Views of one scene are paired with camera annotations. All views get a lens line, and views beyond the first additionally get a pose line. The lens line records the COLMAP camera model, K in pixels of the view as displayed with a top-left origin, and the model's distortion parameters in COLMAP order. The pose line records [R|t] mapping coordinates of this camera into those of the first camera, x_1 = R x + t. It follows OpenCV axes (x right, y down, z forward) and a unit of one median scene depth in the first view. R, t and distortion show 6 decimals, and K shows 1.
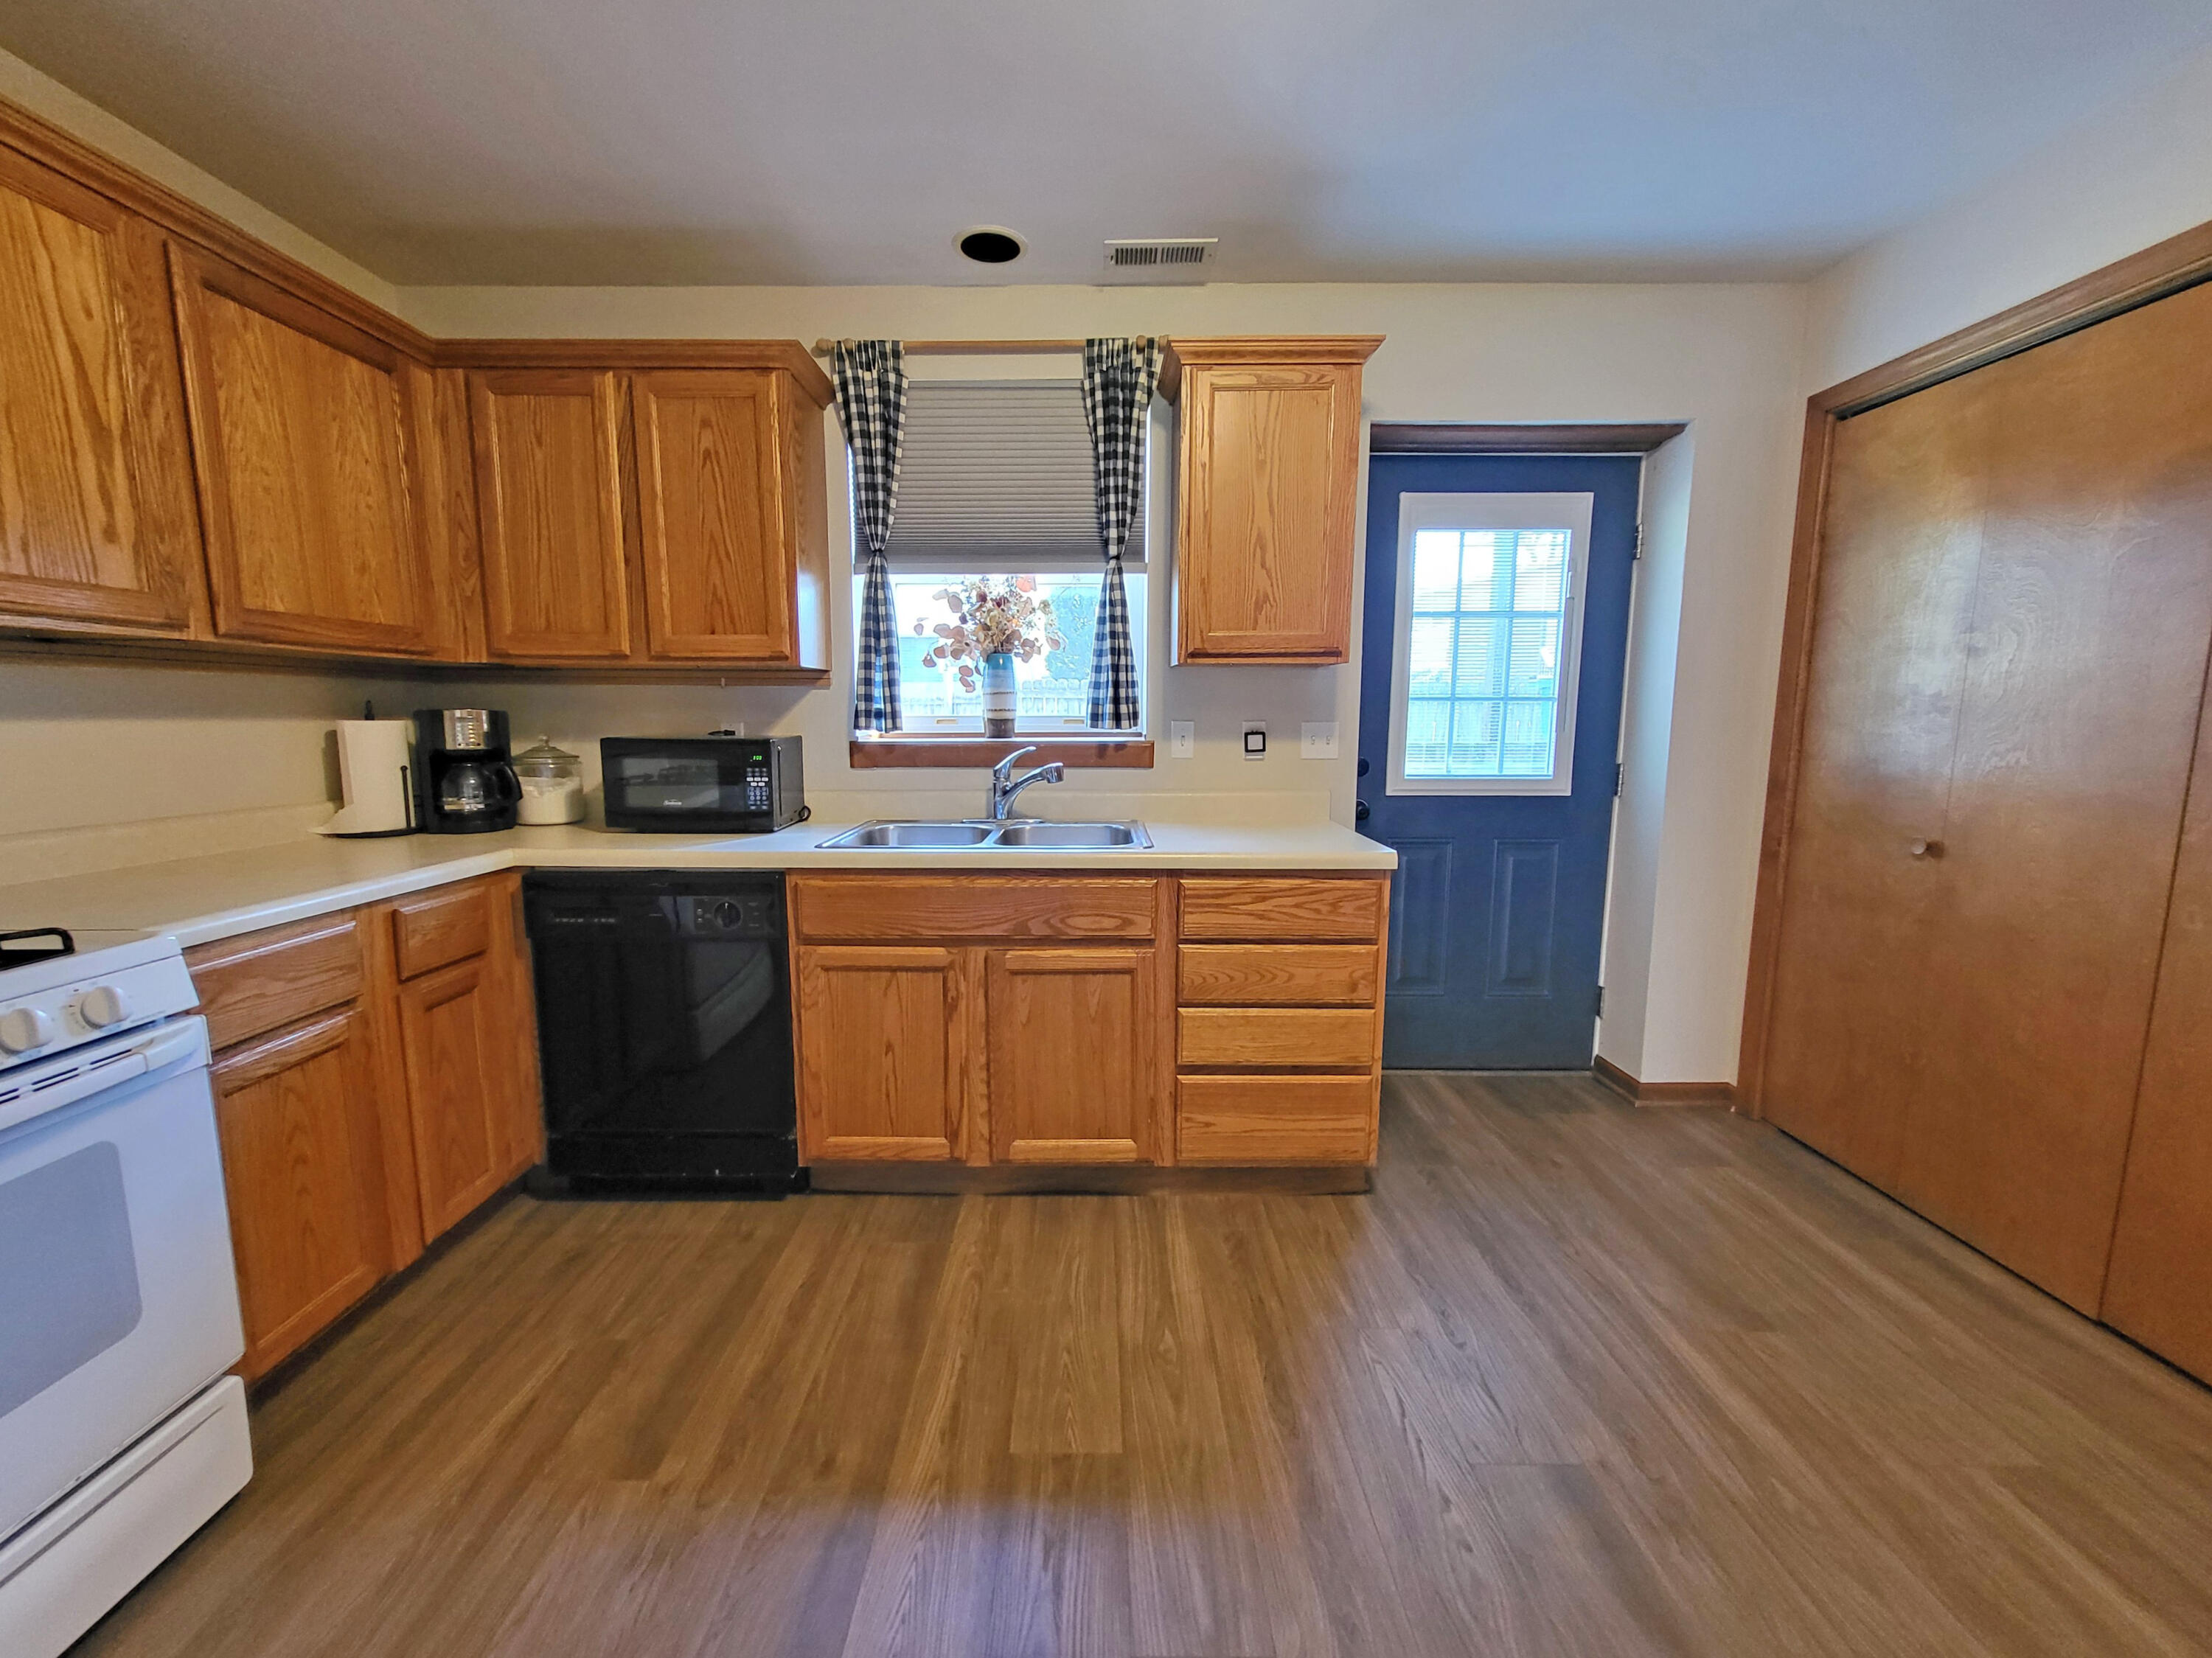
lens RADIAL K [[875.4, 0, 1090.0], [0, 875.4, 827.4], [0, 0, 1]] dist [0.003844, -0.000463]
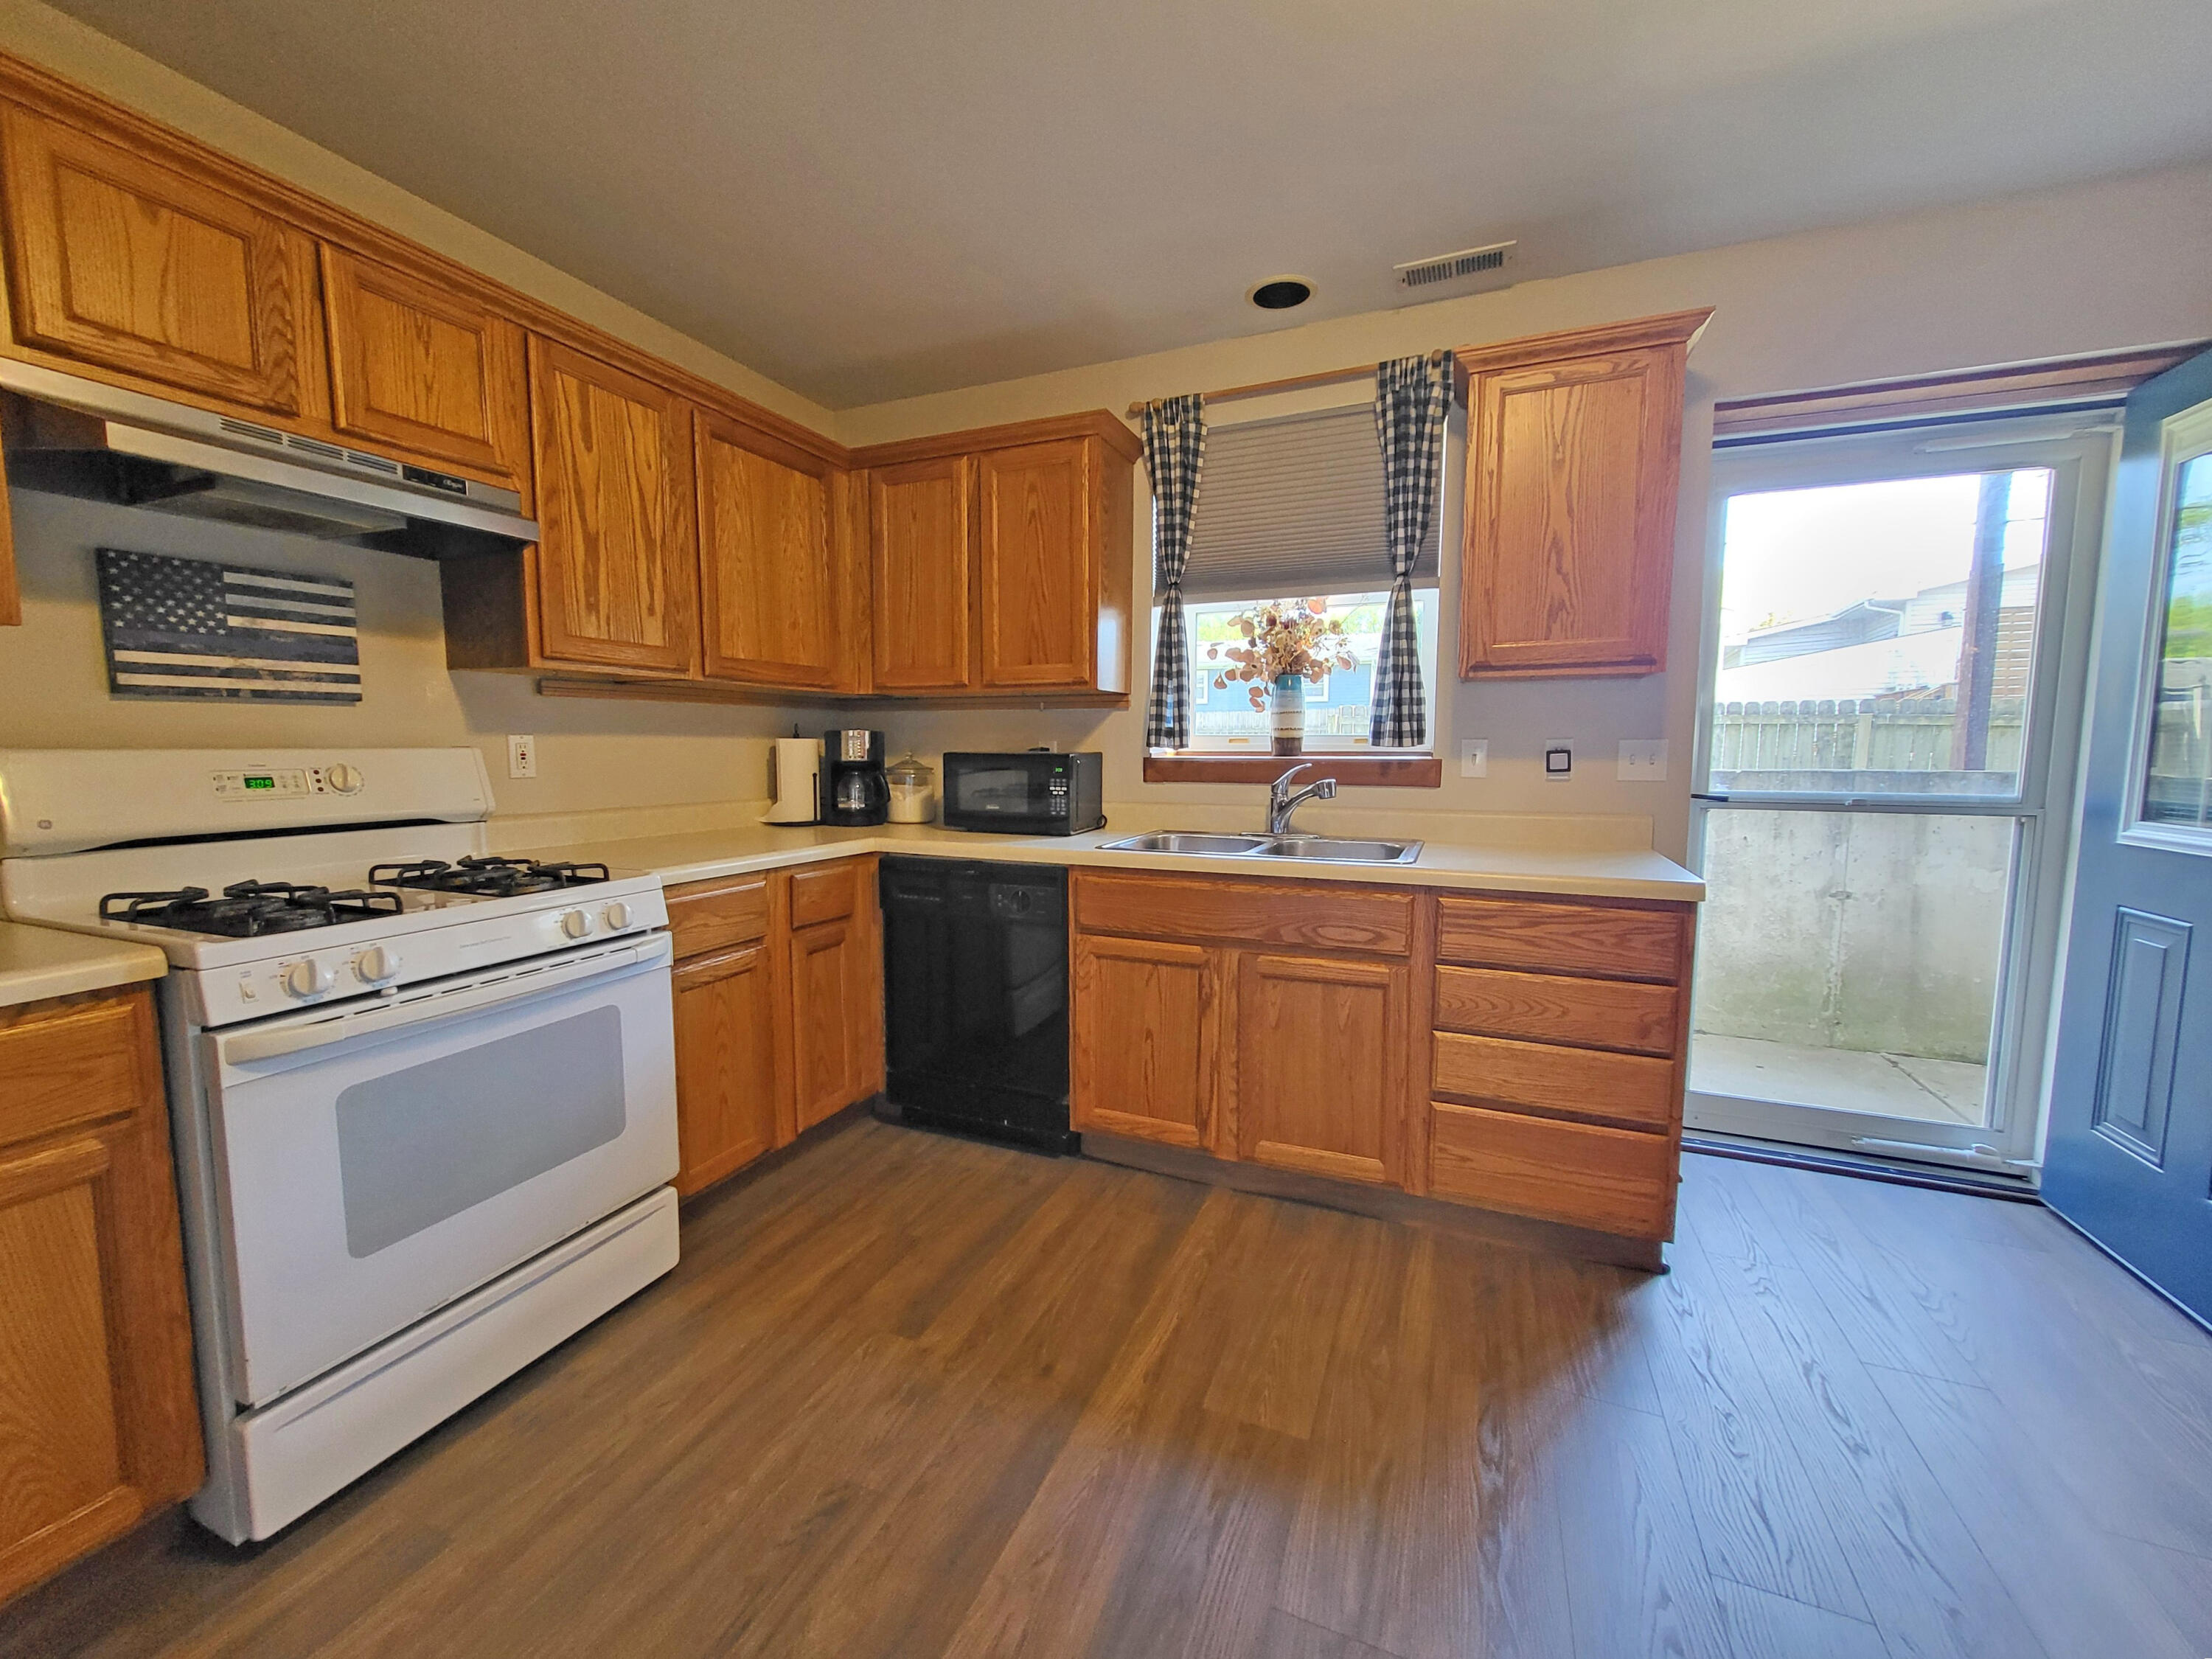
lens RADIAL K [[875.5, 0, 1088.7], [0, 875.5, 828.6], [0, 0, 1]] dist [0.003844, -0.000463]
pose [[0.920365, 0.037625, -0.389246, 0.115727], [-0.050665, 0.998444, -0.023286, 0.024545], [0.387764, 0.041153, 0.920839, -0.048464]]
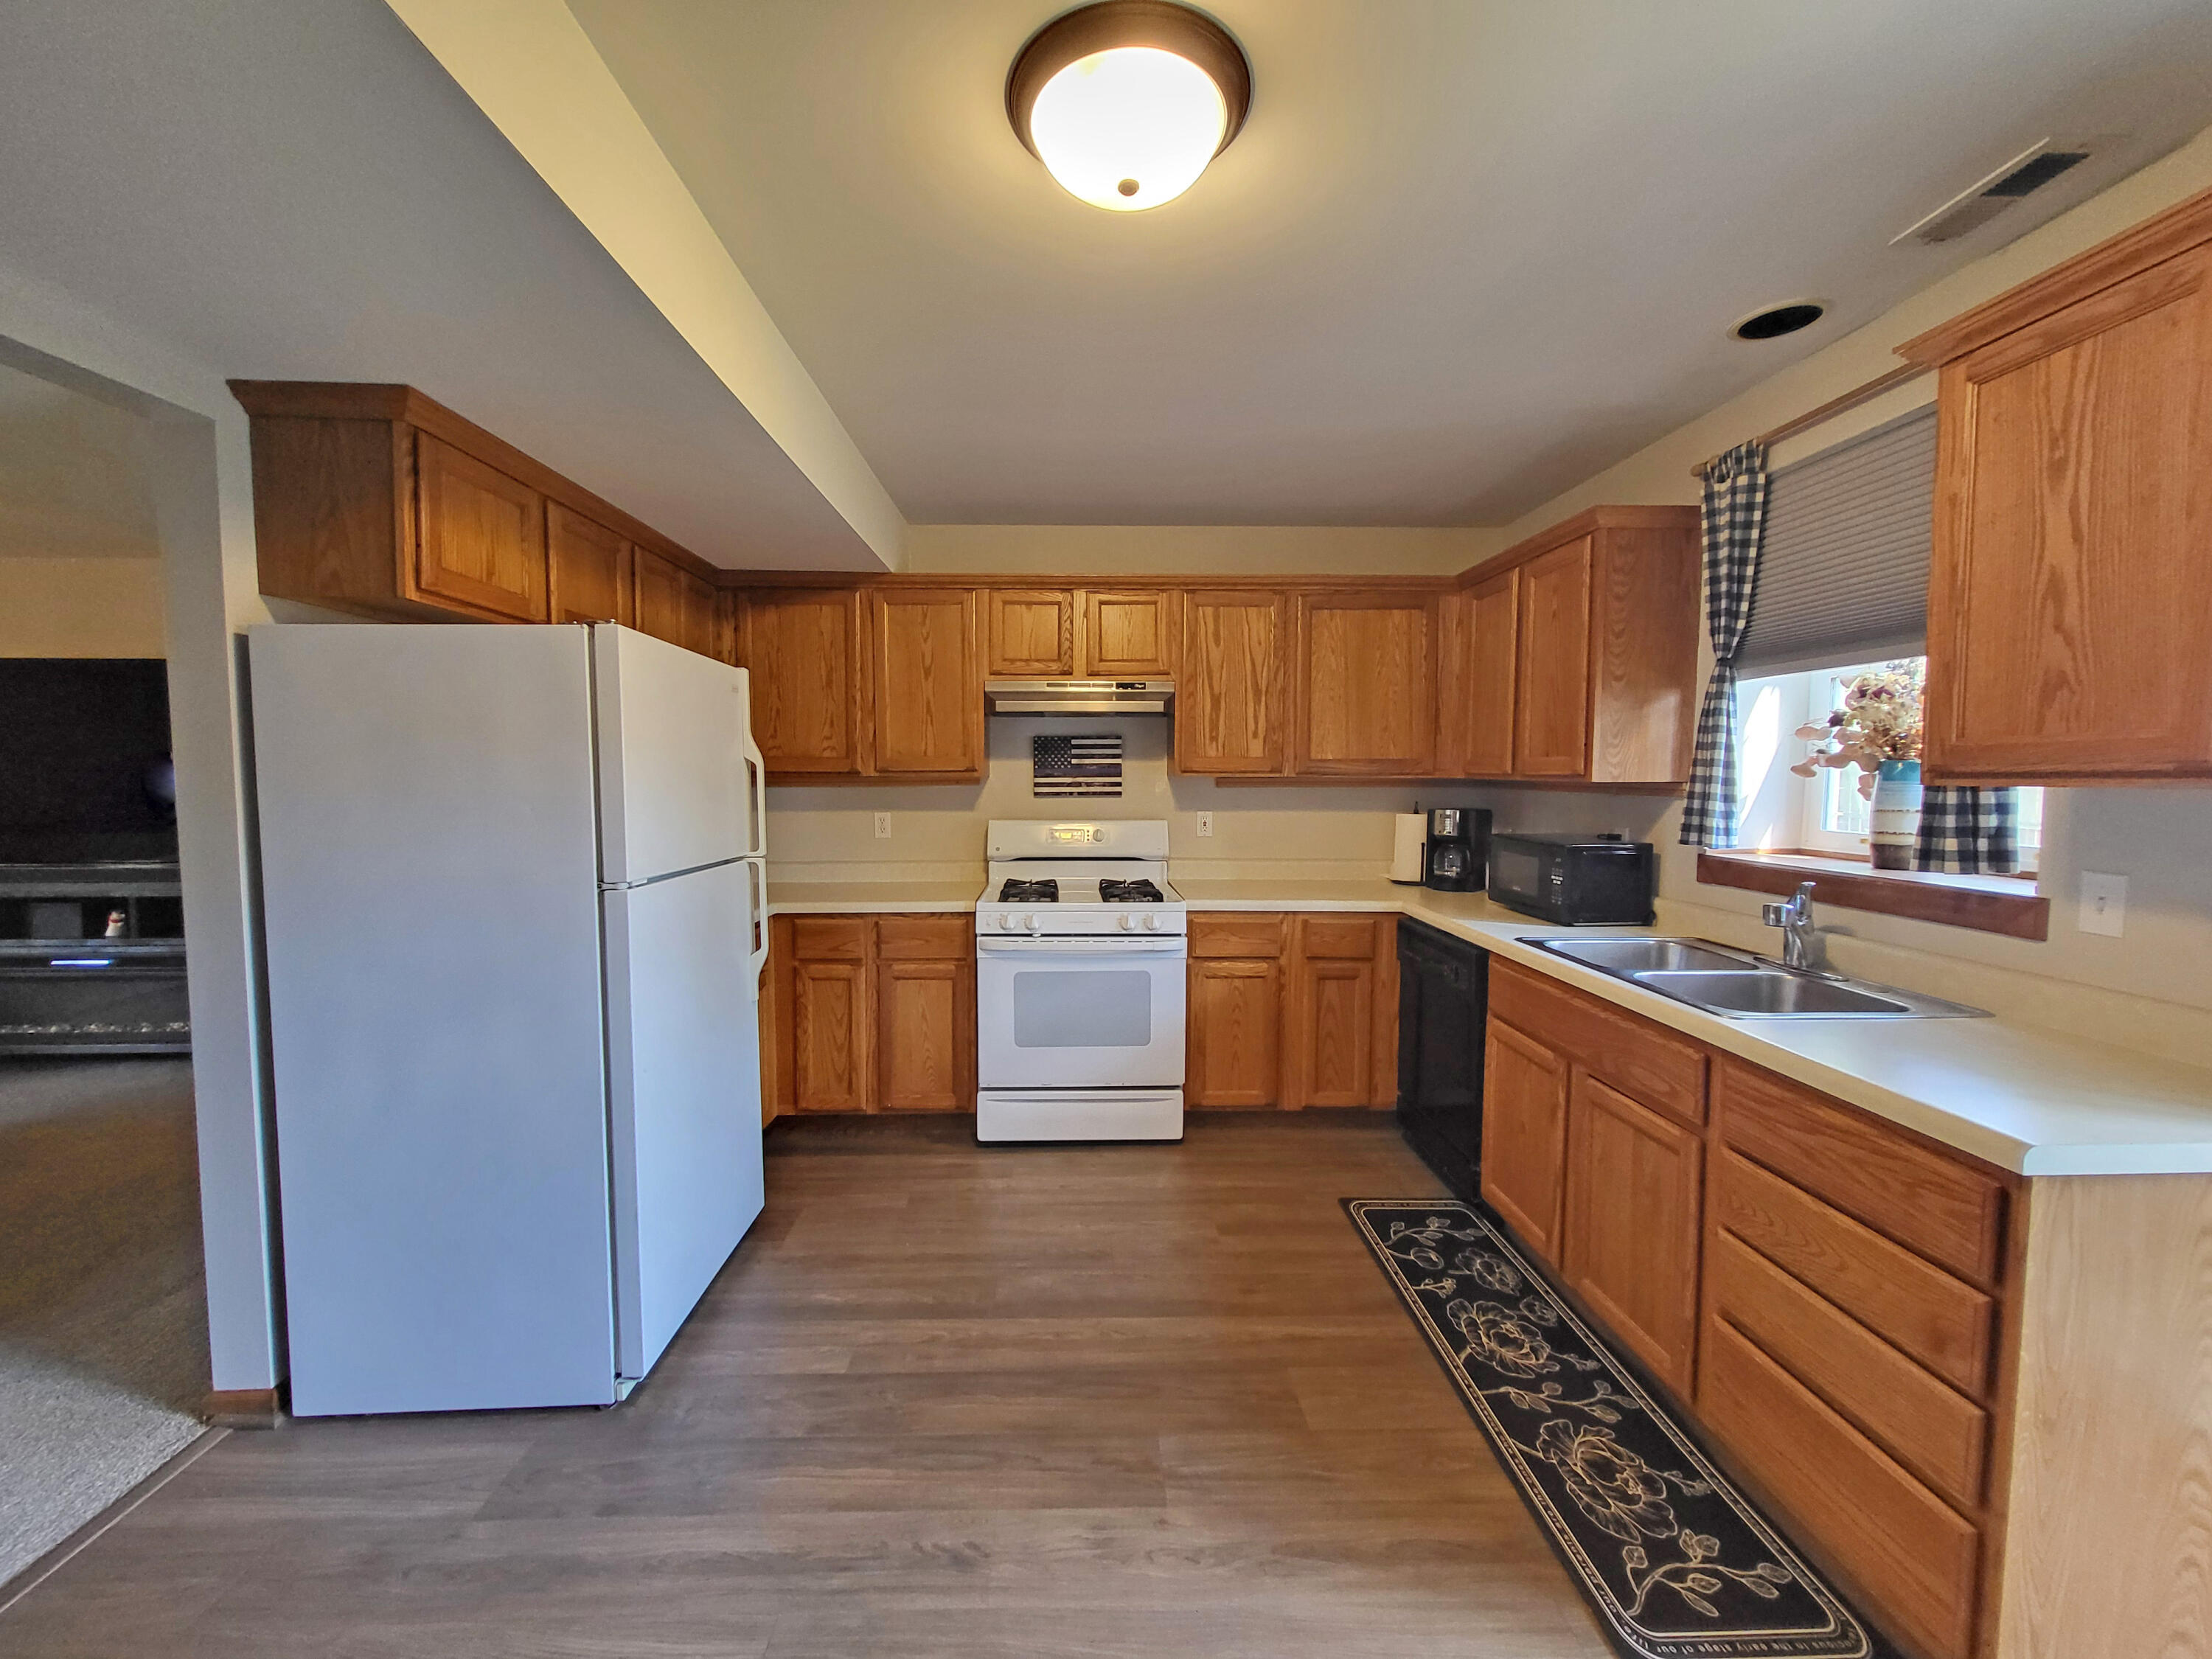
lens RADIAL K [[875.5, 0, 1089.0], [0, 875.5, 826.6], [0, 0, 1]] dist [0.003844, -0.000463]
pose [[0.029583, 0.061981, -0.997639, 0.828158], [-0.132630, 0.989494, 0.057542, -0.116727], [0.990724, 0.130615, 0.037493, 0.355457]]
